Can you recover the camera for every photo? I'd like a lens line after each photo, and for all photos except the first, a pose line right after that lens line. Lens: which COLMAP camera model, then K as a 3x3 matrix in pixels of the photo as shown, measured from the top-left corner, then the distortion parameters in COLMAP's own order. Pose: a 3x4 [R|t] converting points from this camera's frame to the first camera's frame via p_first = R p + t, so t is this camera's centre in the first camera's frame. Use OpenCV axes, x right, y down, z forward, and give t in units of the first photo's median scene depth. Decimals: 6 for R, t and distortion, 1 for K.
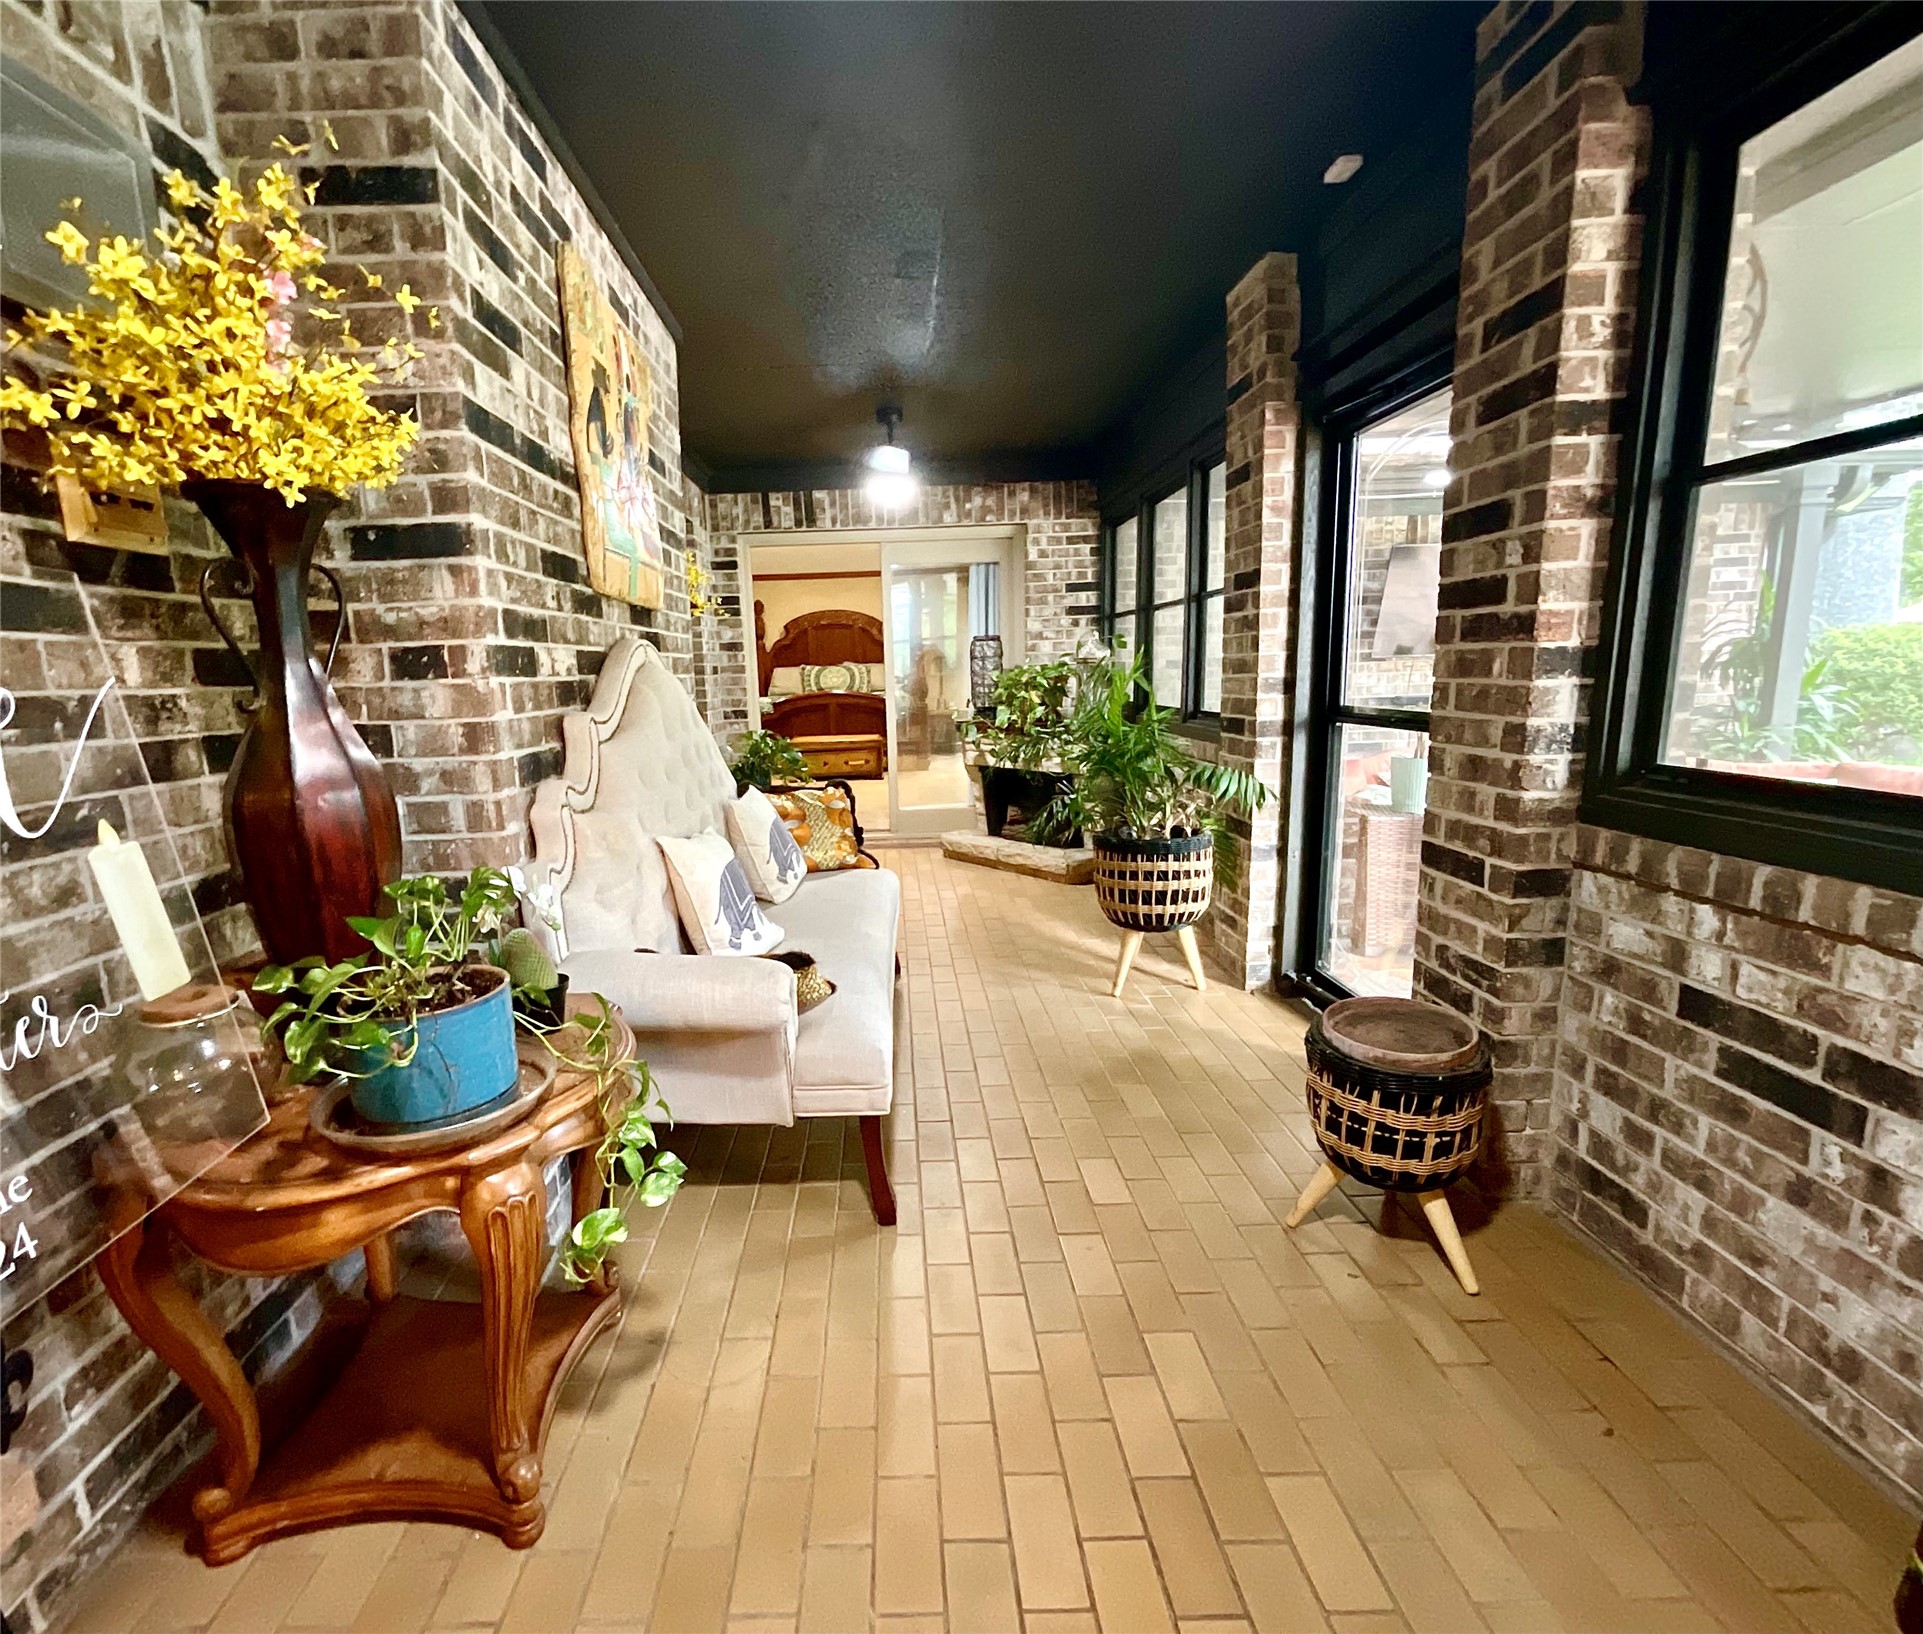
lens RADIAL K [[856.9, 0, 961.5], [0, 856.9, 817.0], [0, 0, 1]] dist [-0.000341, -0.000015]
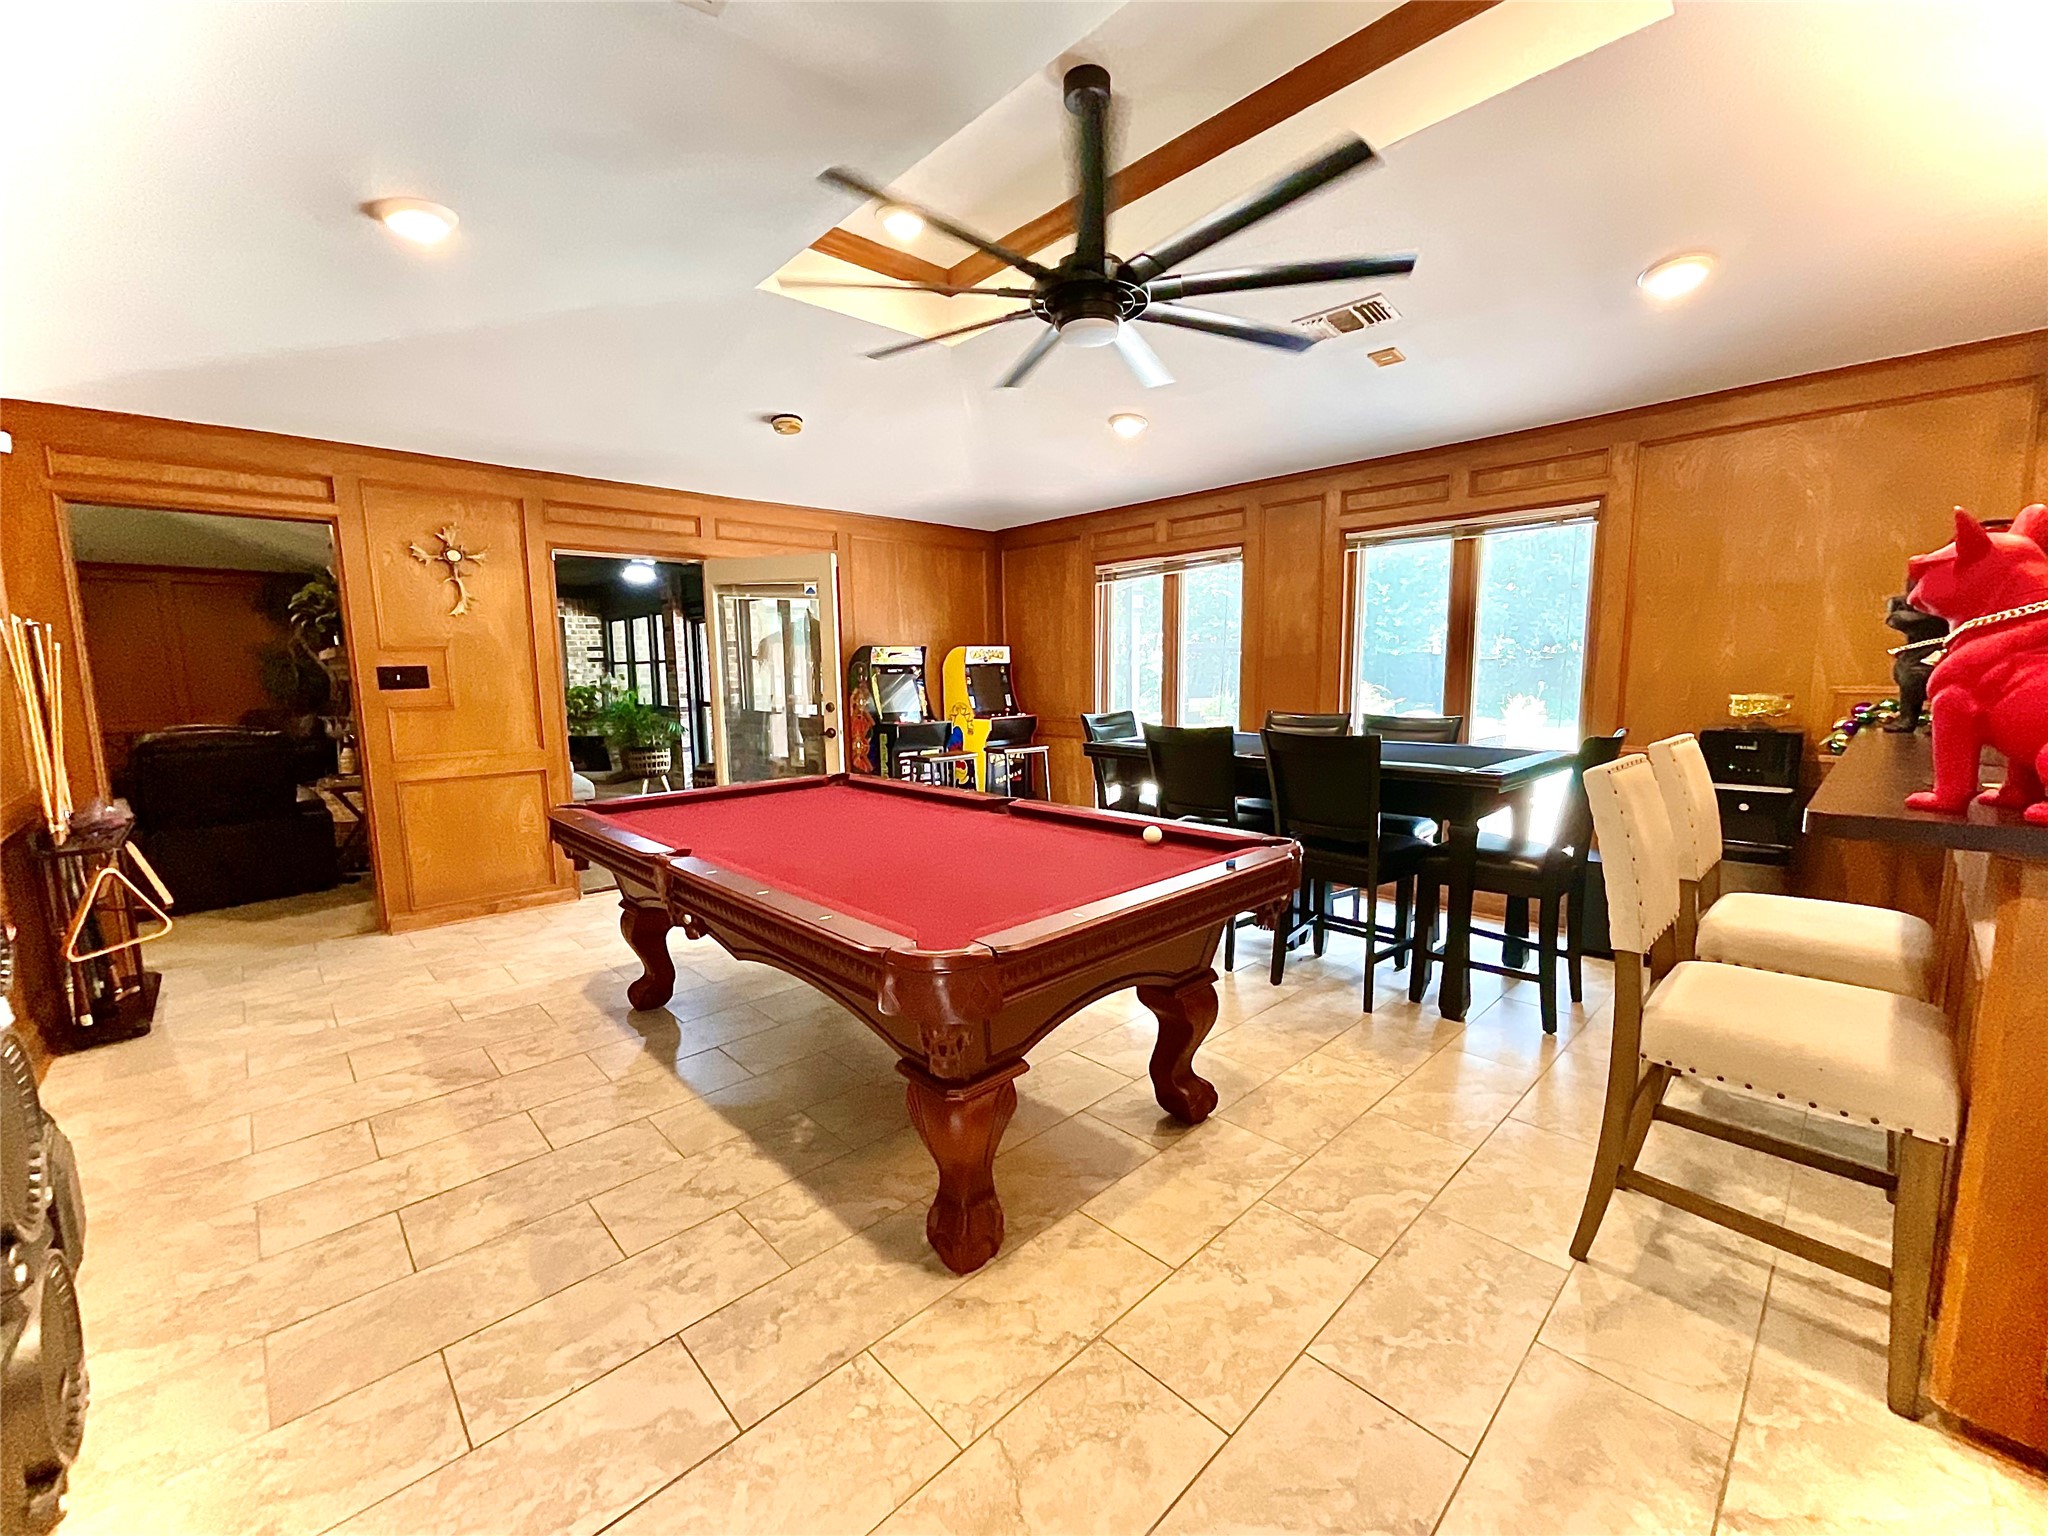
lens RADIAL K [[829.2, 0, 1024.0], [0, 829.2, 768.0], [0, 0, 1]] dist [-0.000679, 0.000364]
pose [[0.780029, -0.076566, 0.621042, -0.440781], [0.111754, 0.993575, -0.017868, 0.234605], [-0.615683, 0.083342, 0.783574, -1.640938]]
